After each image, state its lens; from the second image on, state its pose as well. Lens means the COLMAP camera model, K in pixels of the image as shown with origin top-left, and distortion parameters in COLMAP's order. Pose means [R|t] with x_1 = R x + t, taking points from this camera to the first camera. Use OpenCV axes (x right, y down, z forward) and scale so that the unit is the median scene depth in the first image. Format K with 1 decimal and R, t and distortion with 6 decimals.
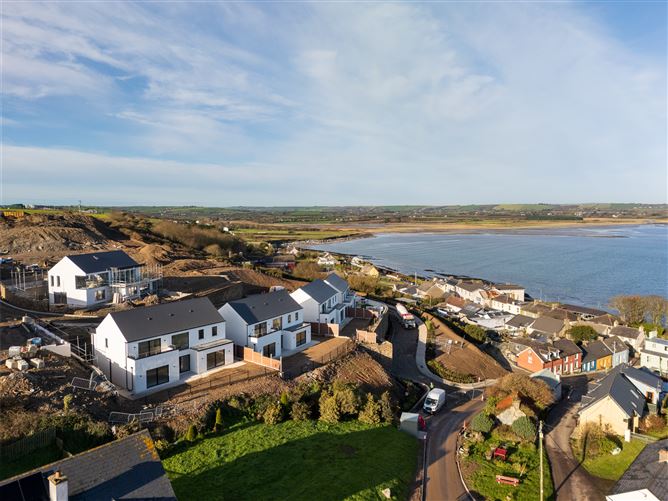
lens RADIAL K [[484.3, 0, 332.2], [0, 484.3, 249.2], [0, 0, 1]] dist [0.092344, -0.063448]
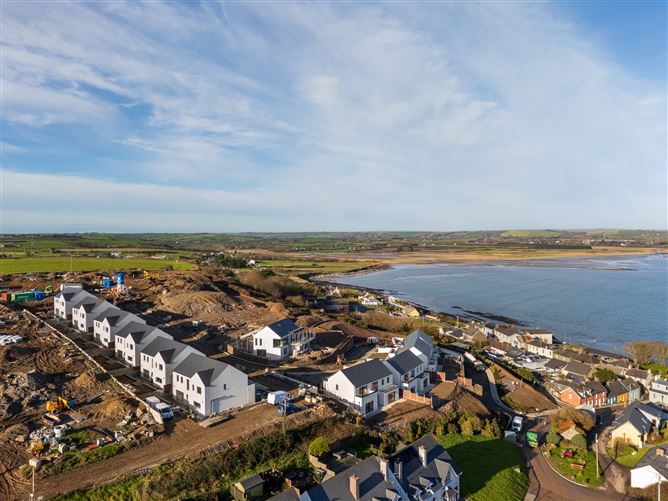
lens RADIAL K [[484.3, 0, 332.2], [0, 484.3, 249.2], [0, 0, 1]] dist [0.092344, -0.063448]
pose [[0.999924, -0.001000, -0.012259, -0.265607], [0.000382, 0.998733, -0.050319, -0.126852], [0.012294, 0.050311, 0.998658, -0.453061]]
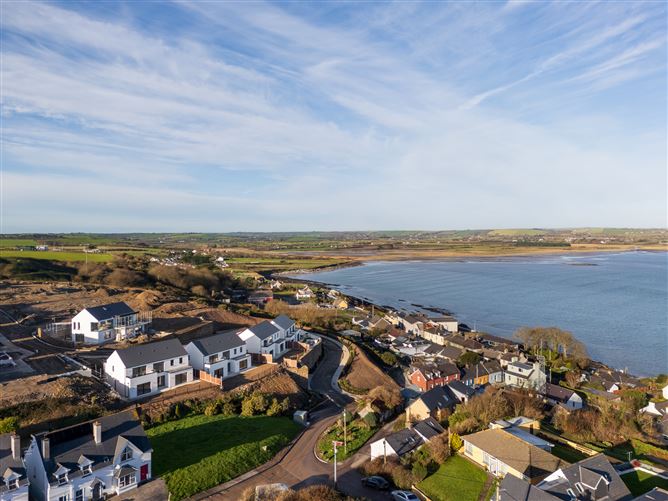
lens RADIAL K [[484.3, 0, 332.2], [0, 484.3, 249.2], [0, 0, 1]] dist [0.092344, -0.063448]
pose [[0.999988, -0.004471, 0.001868, 0.160296], [0.004559, 0.998742, -0.049934, -0.071809], [-0.001643, 0.049942, 0.998751, -0.392674]]
